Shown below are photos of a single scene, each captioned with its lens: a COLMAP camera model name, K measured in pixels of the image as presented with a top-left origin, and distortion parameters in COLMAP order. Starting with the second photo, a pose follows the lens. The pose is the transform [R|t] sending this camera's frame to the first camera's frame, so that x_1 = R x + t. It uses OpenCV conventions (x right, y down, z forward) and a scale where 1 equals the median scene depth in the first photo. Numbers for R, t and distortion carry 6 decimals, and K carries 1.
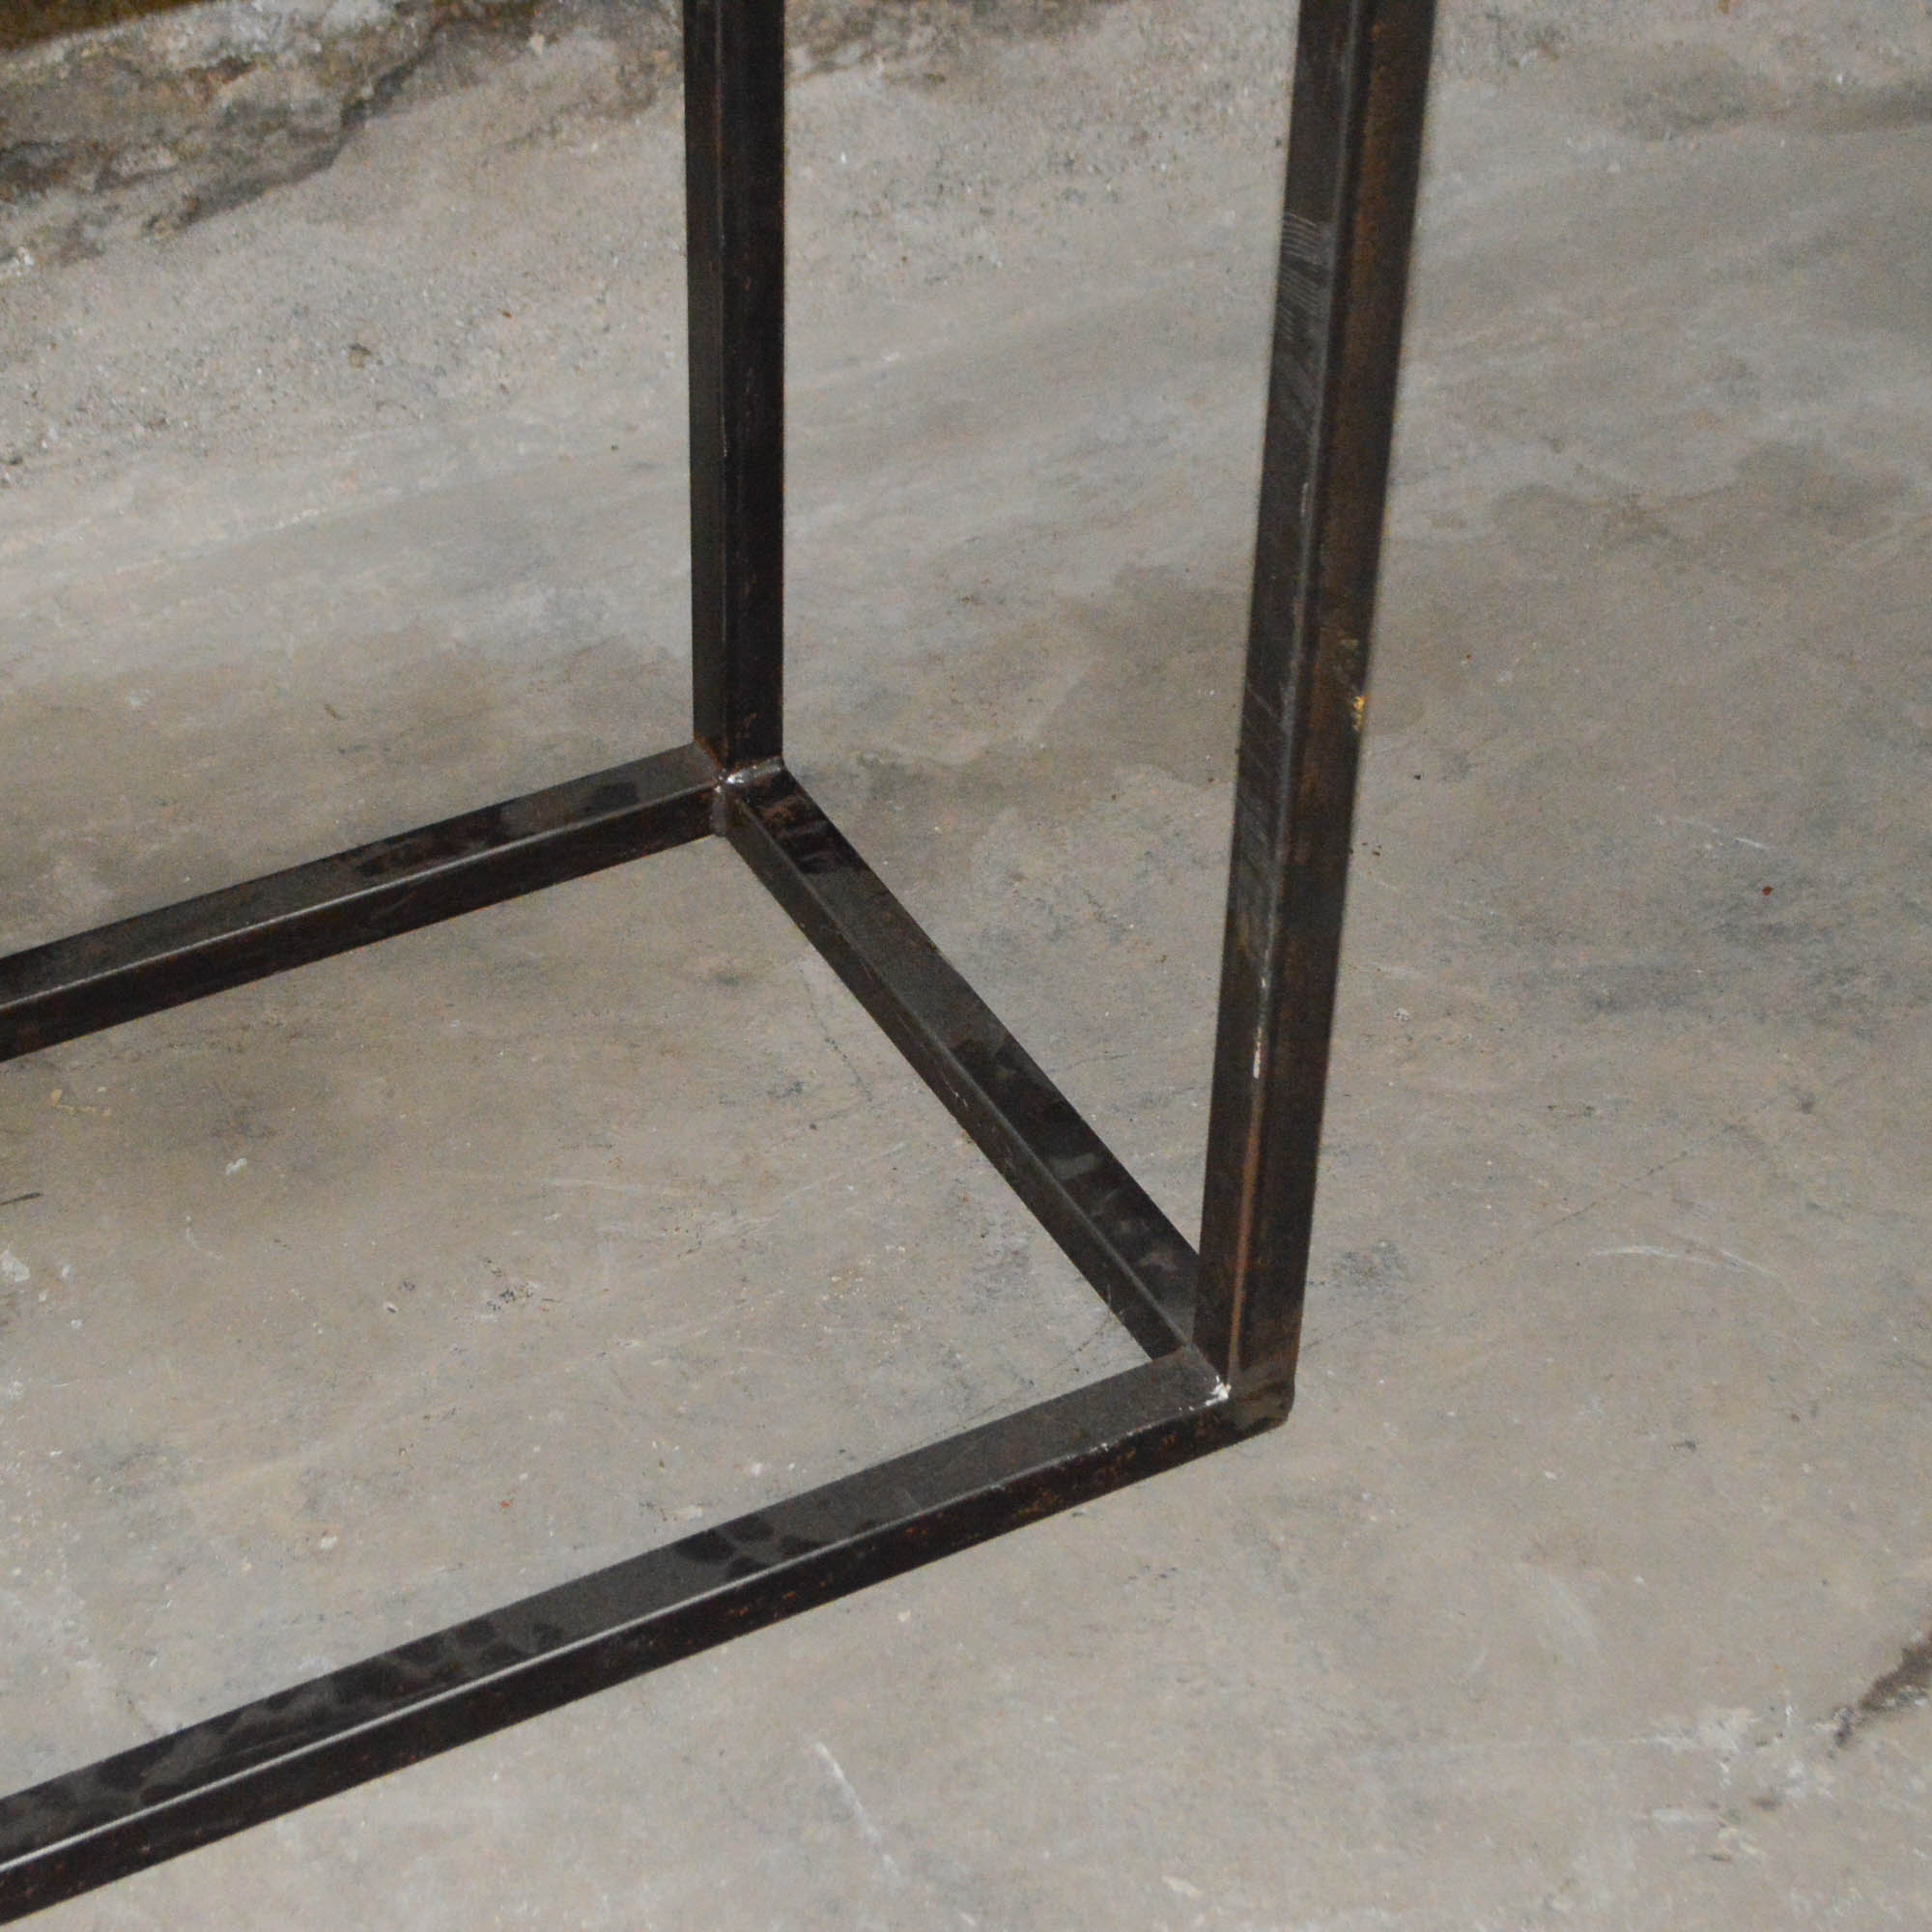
lens RADIAL K [[4877.1, 0, 870.5], [0, 4877.1, 965.7], [0, 0, 1]] dist [0.000464, 0.281556]
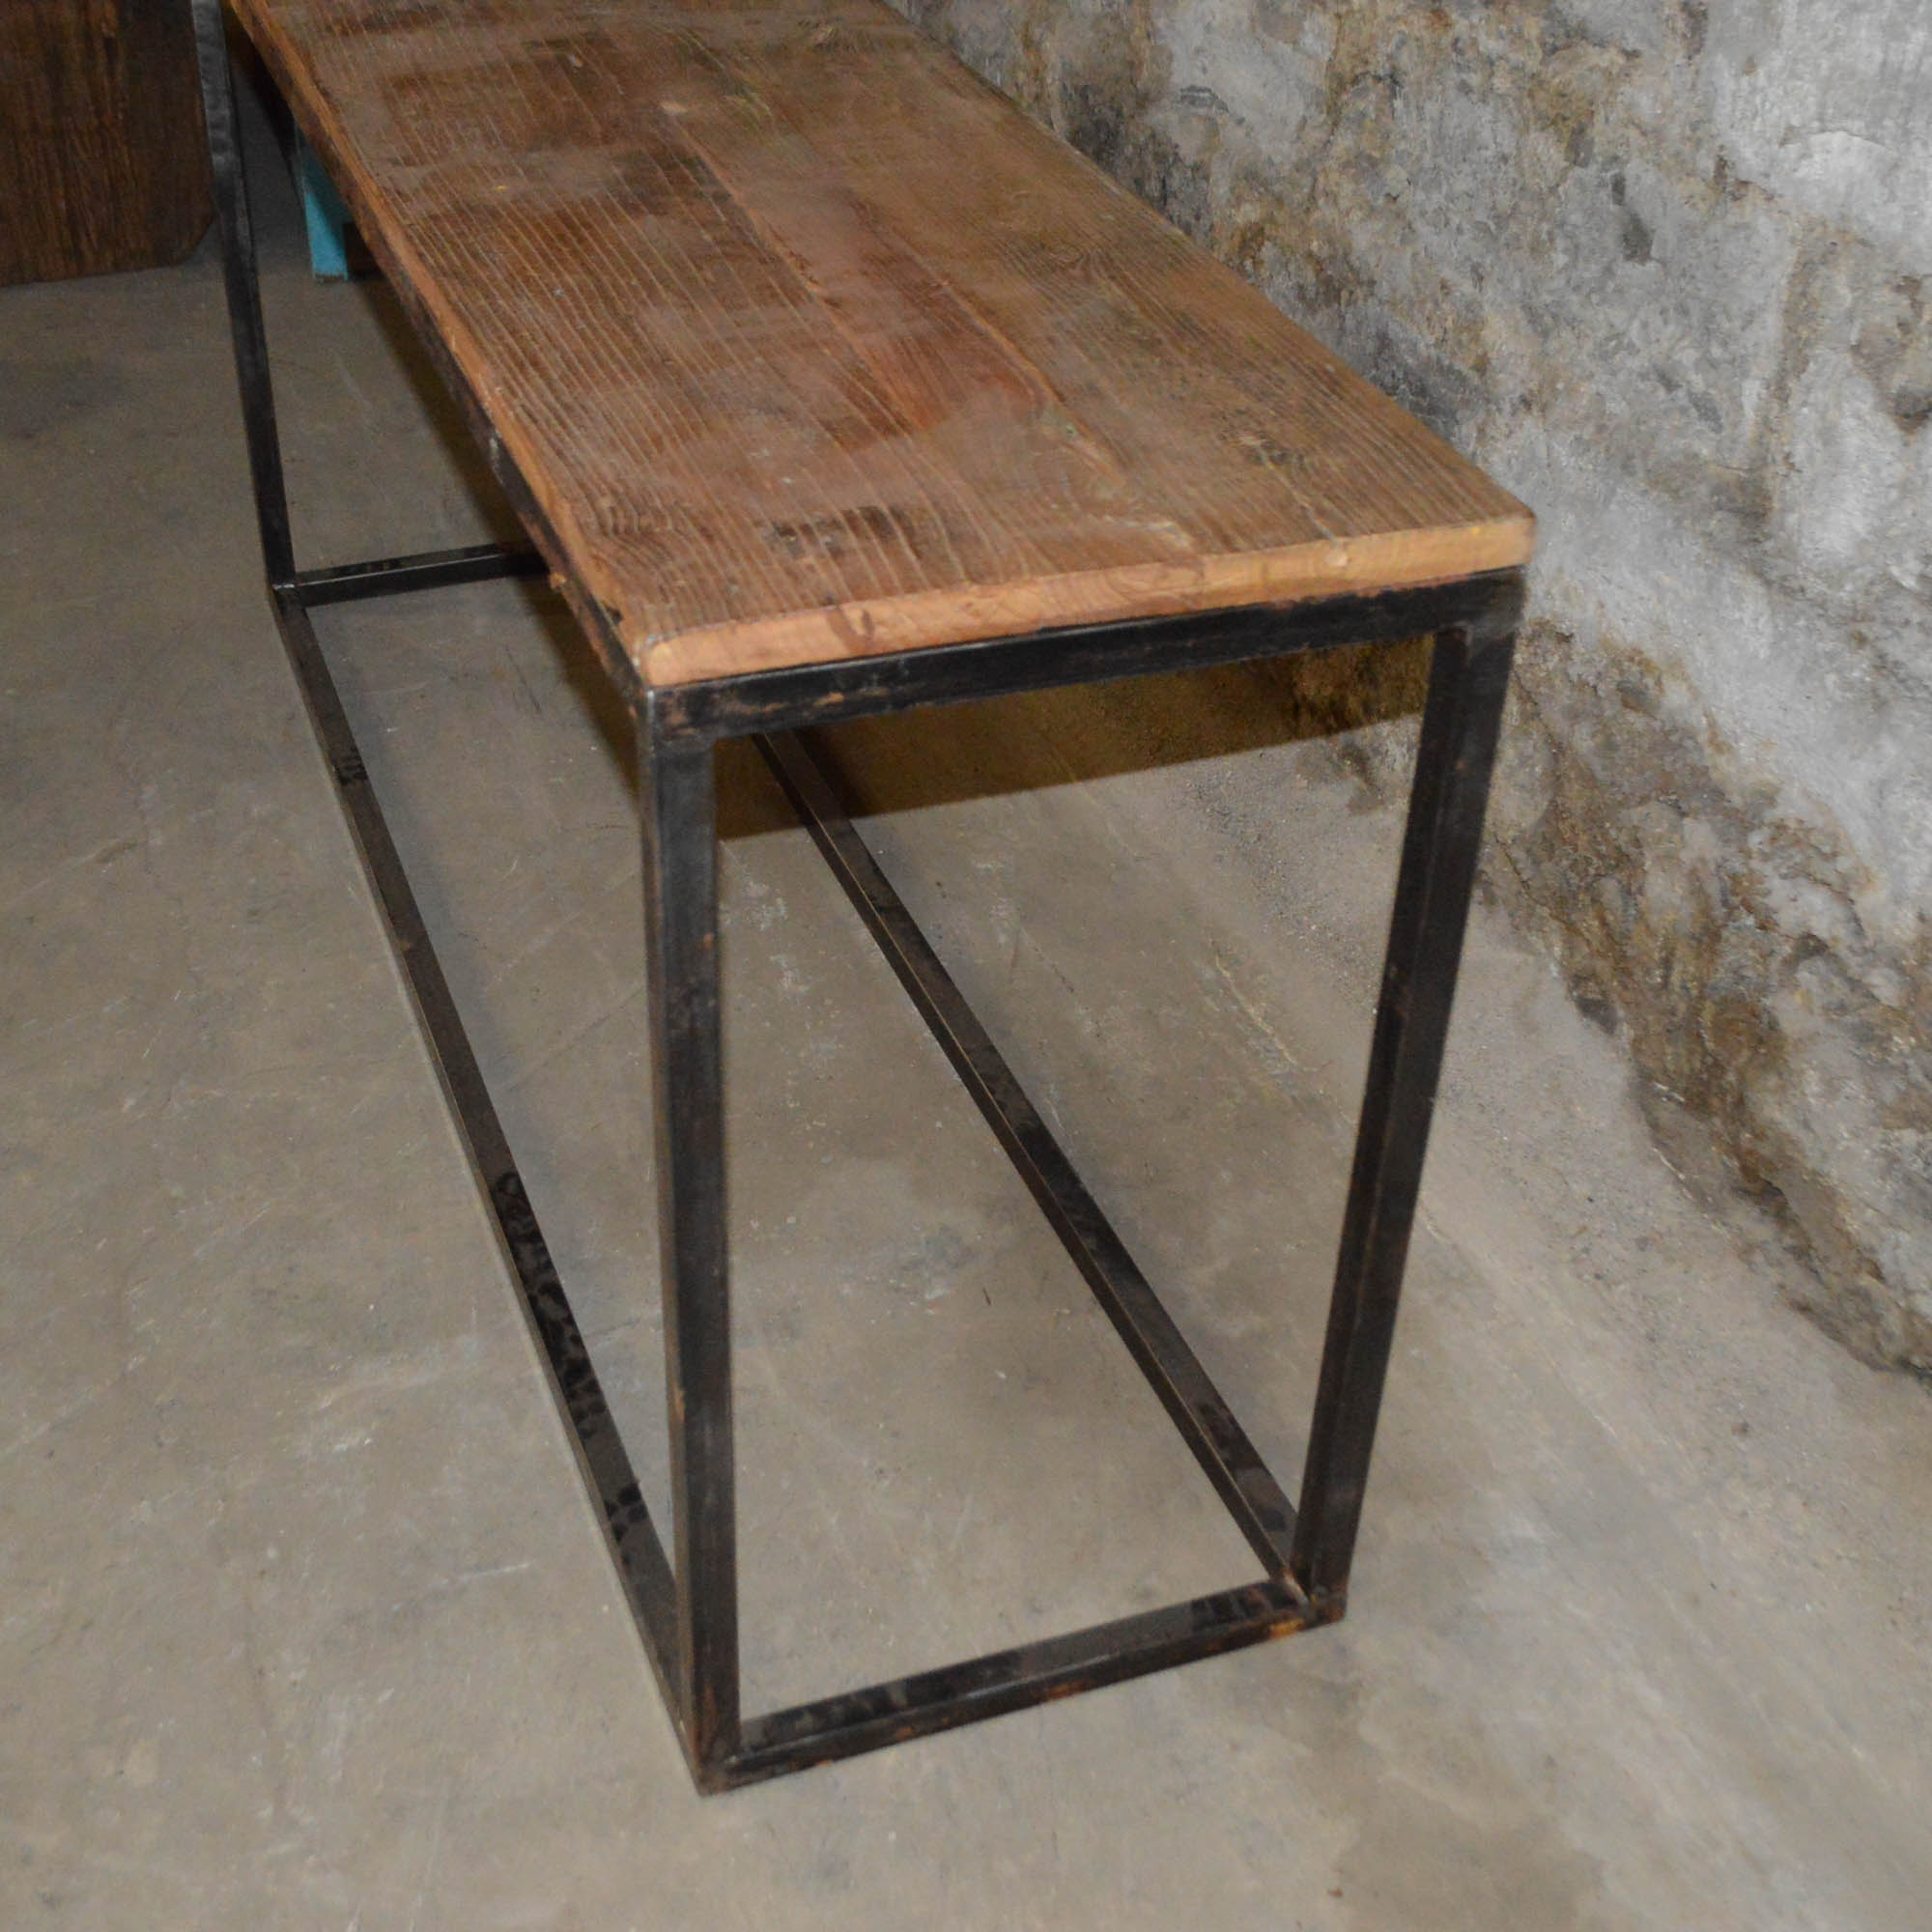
lens RADIAL K [[2626.5, 0, 965.3], [0, 2626.5, 1016.1], [0, 0, 1]] dist [-0.064508, -0.011952]
pose [[-0.125100, 0.570822, -0.811488, 0.512133], [-0.666344, 0.557648, 0.494989, -0.441070], [0.735075, 0.602653, 0.310602, 0.504984]]
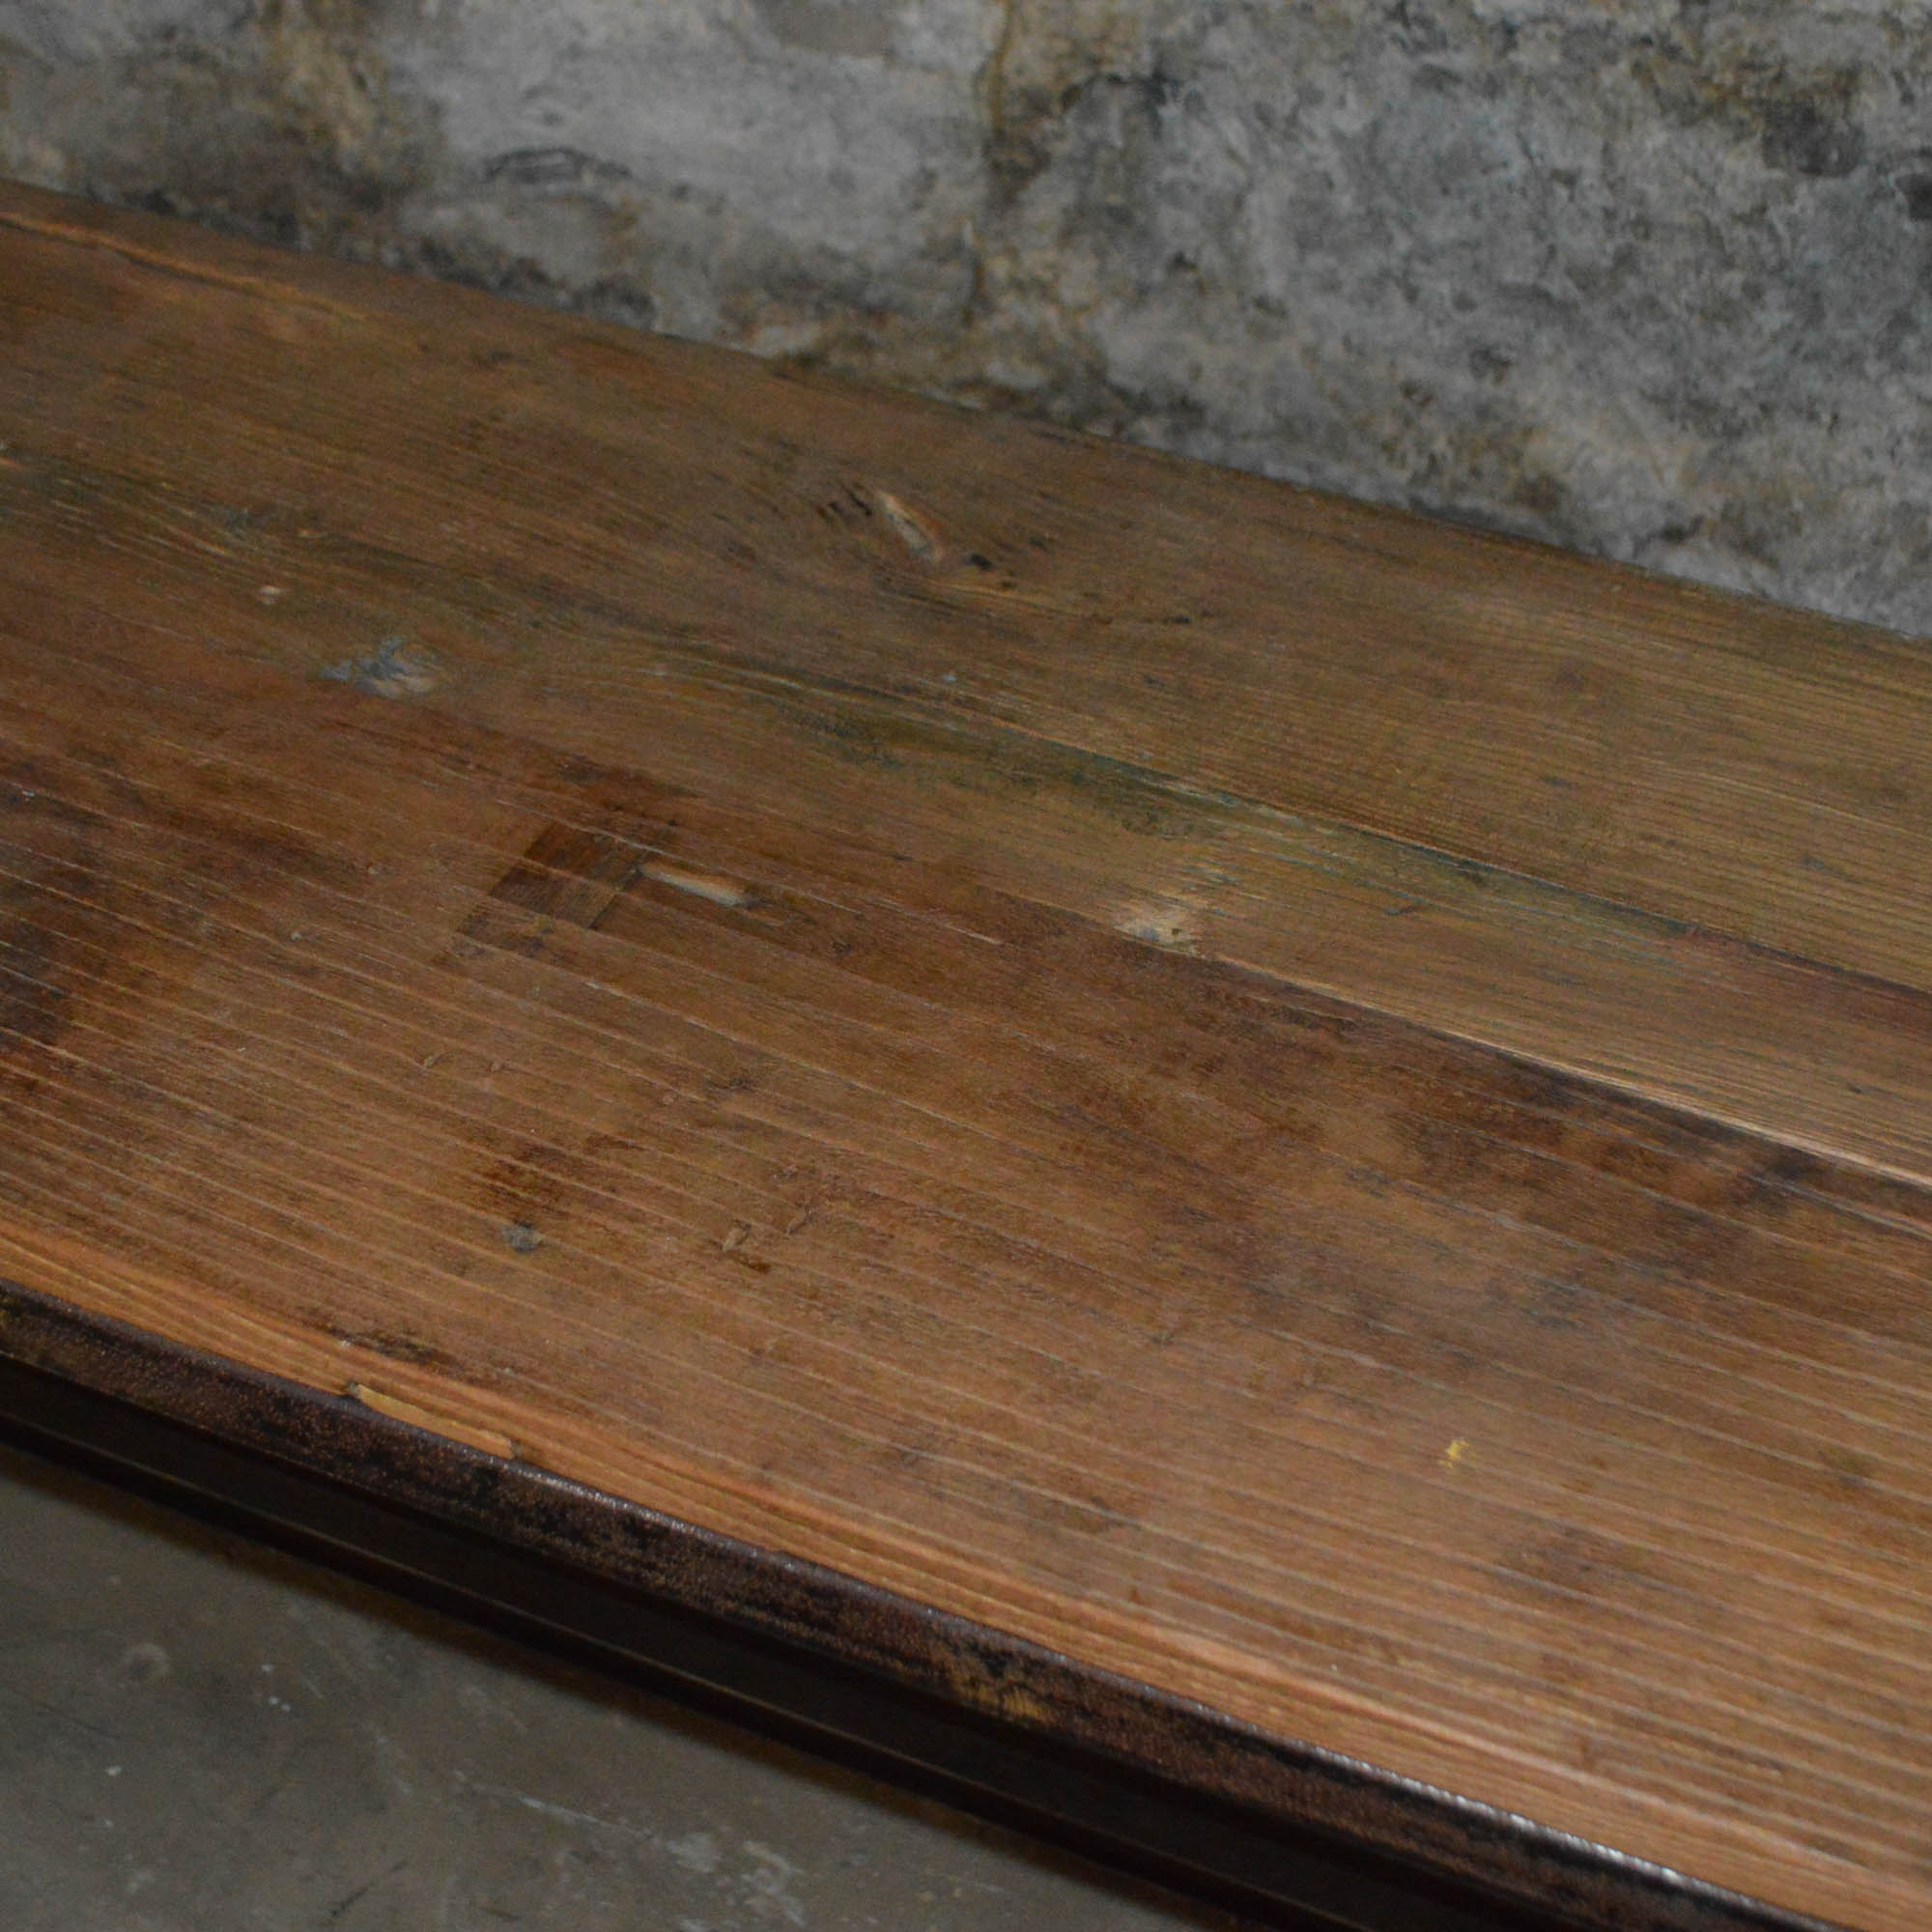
lens RADIAL K [[3047.4, 0, 959.5], [0, 3047.4, 1025.0], [0, 0, 1]] dist [-0.076200, 0.072554]
pose [[0.629744, 0.529146, -0.568706, -0.054170], [-0.512052, 0.833307, 0.208332, -0.206690], [0.584144, 0.160011, 0.795721, 0.213618]]
